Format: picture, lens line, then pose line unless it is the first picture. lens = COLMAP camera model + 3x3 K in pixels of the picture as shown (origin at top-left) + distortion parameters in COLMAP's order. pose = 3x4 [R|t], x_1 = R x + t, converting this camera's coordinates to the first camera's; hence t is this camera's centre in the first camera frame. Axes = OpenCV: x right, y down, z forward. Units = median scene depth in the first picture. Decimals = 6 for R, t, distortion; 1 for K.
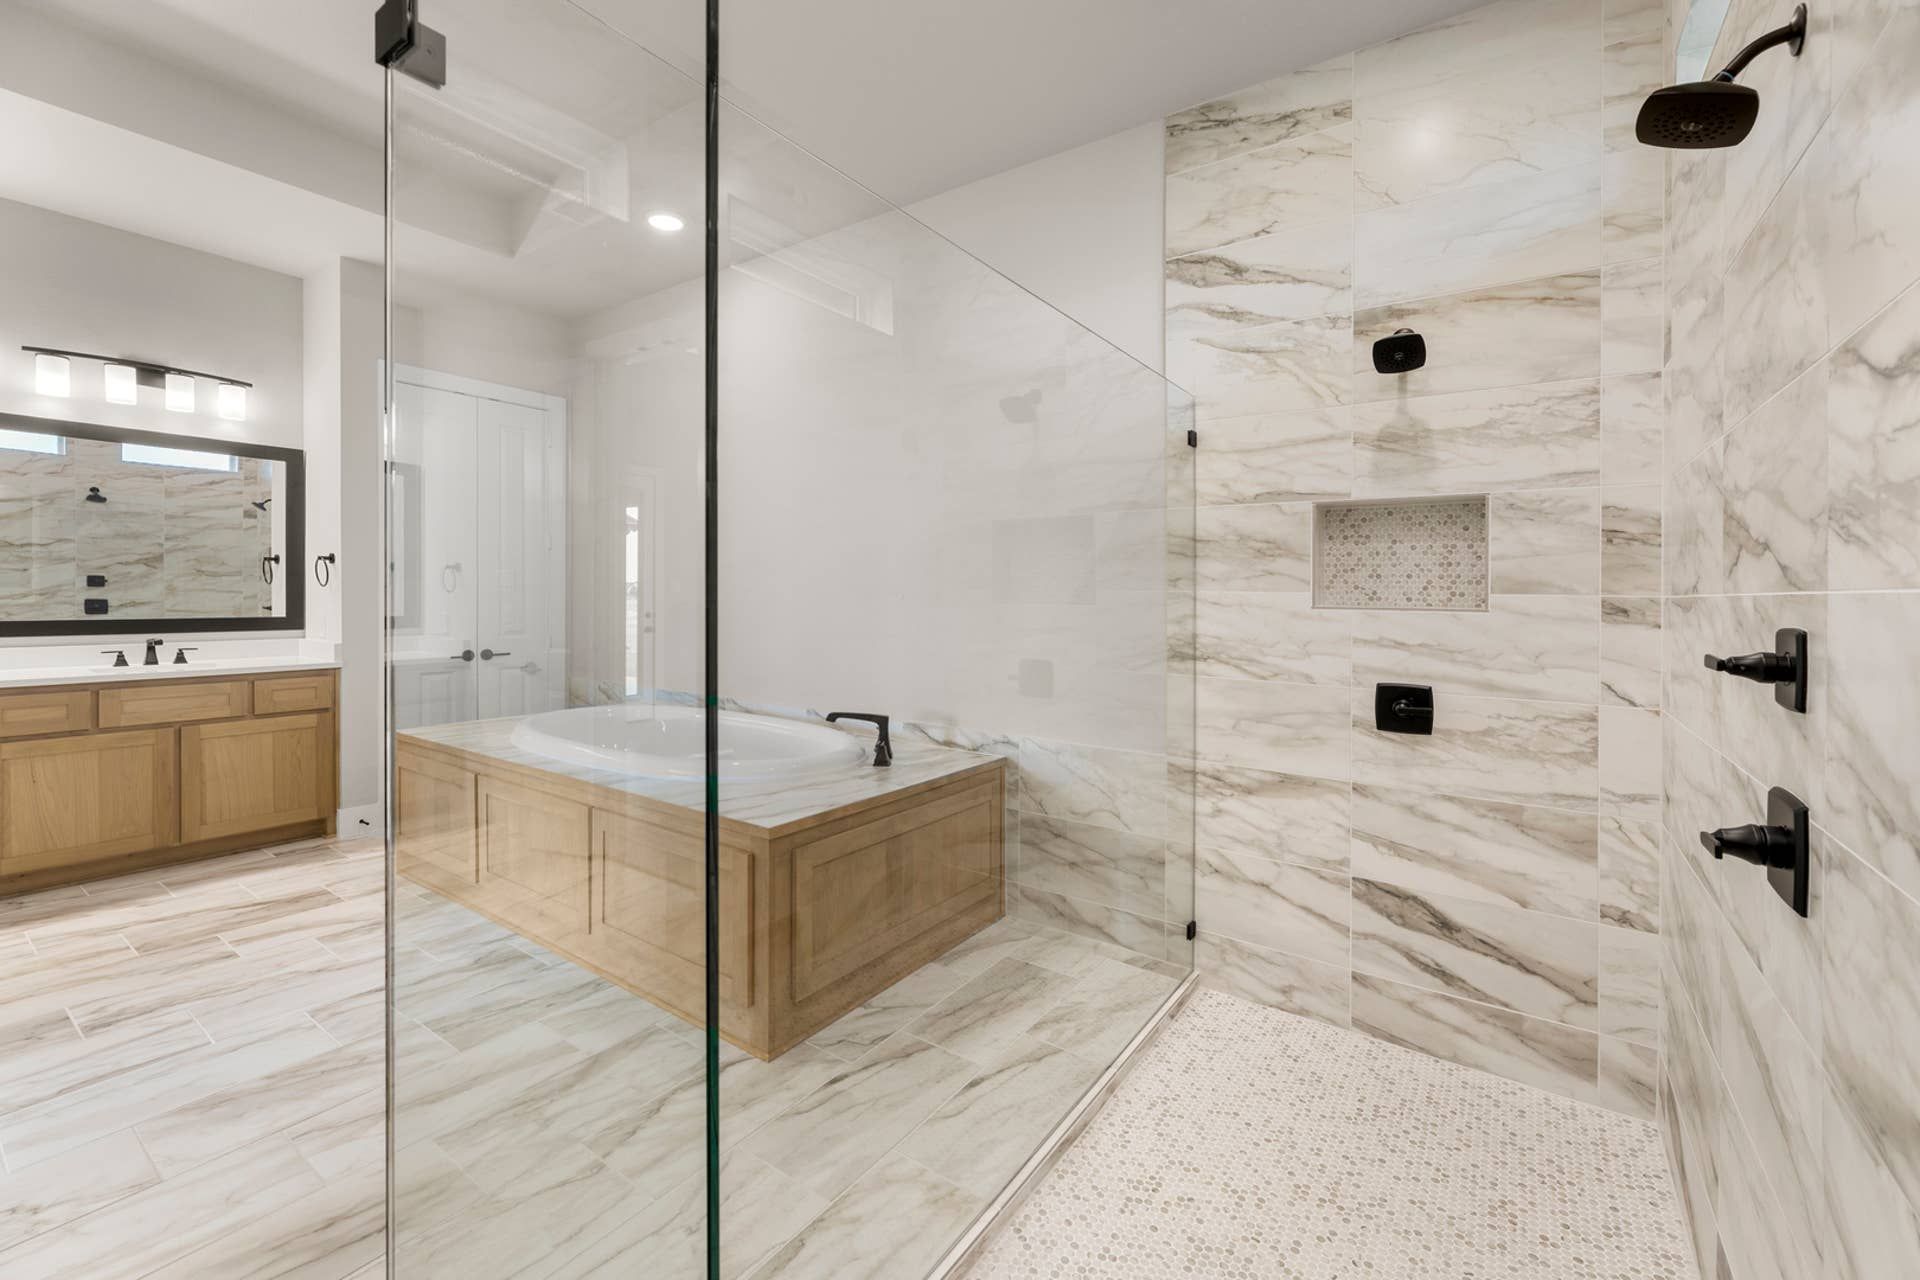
lens RADIAL K [[779.3, 0, 964.9], [0, 779.3, 603.1], [0, 0, 1]] dist [0.001205, 0.000165]
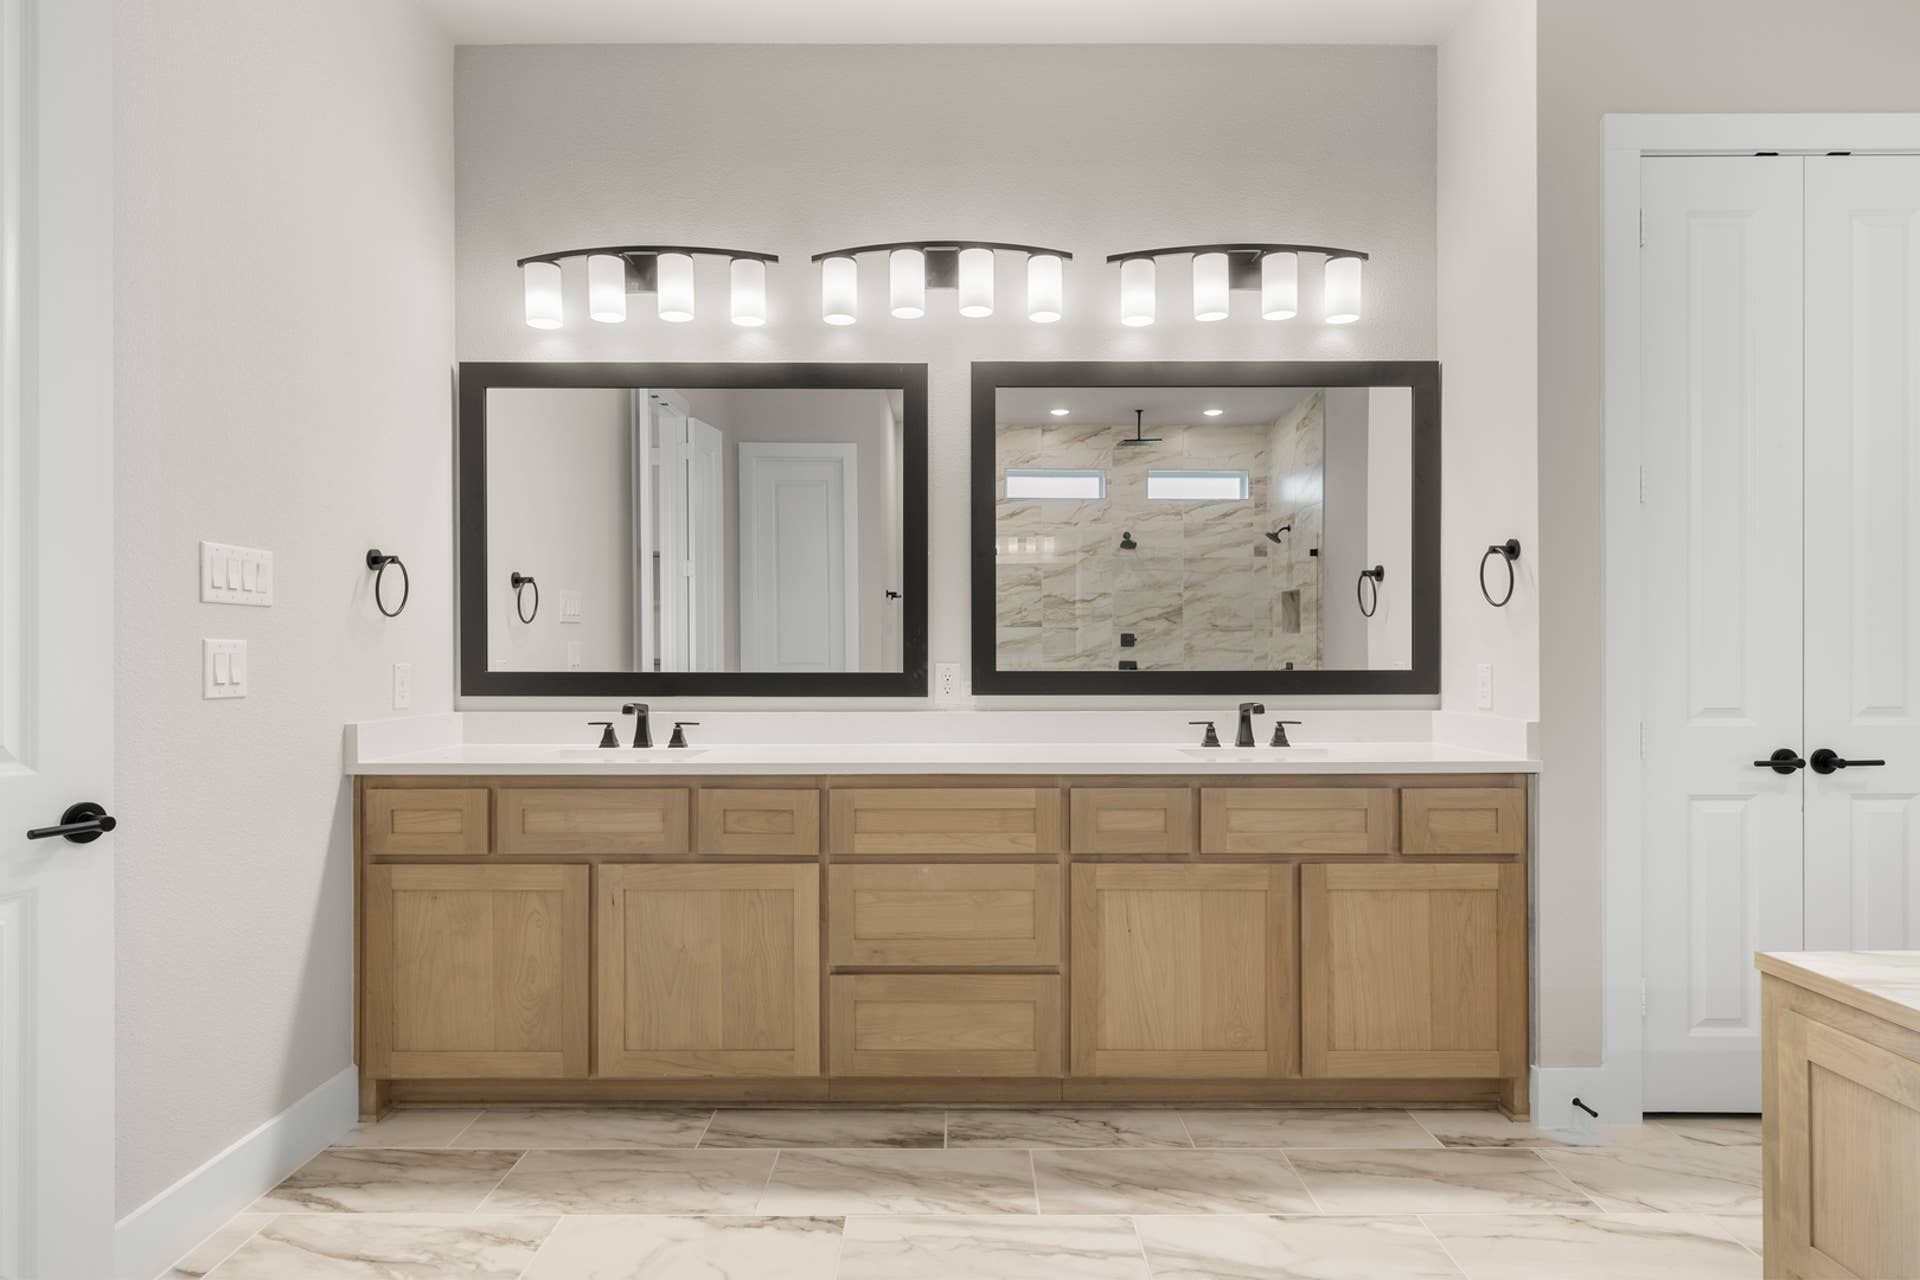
lens RADIAL K [[1032.9, 0, 960.3], [0, 1032.9, 669.8], [0, 0, 1]] dist [-0.001621, -0.000266]
pose [[0.565204, -0.005130, -0.824935, -0.564744], [-0.001156, 0.999975, -0.007011, 0.028505], [0.824951, 0.004917, 0.565184, 0.409391]]
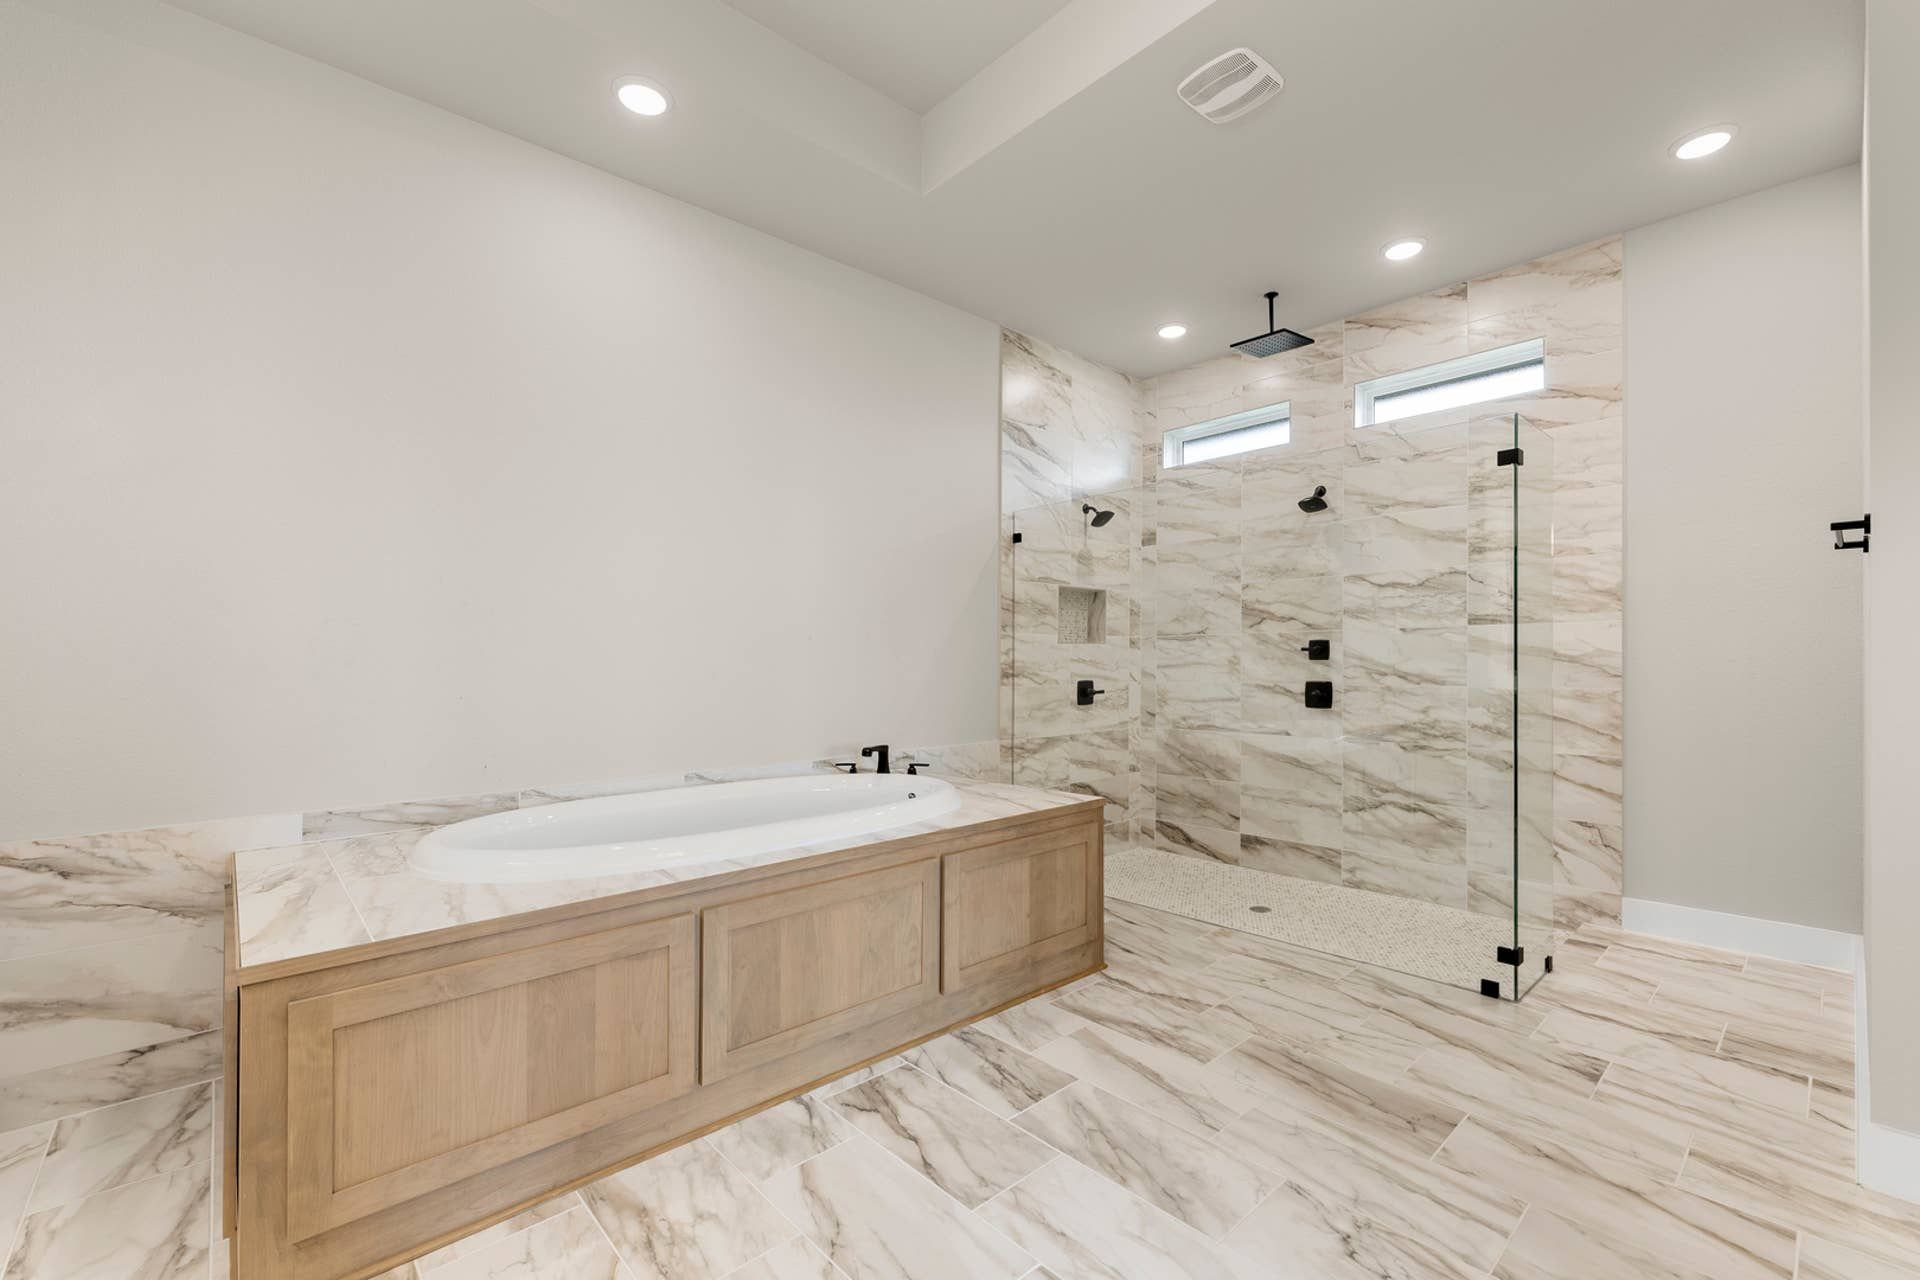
lens RADIAL K [[816.5, 0, 953.4], [0, 816.5, 678.4], [0, 0, 1]] dist [-0.001092, -0.000147]
pose [[0.226996, -0.032644, 0.973349, -1.082535], [0.027504, 0.999254, 0.027098, 0.021920], [-0.973507, 0.020620, 0.227724, 0.589099]]
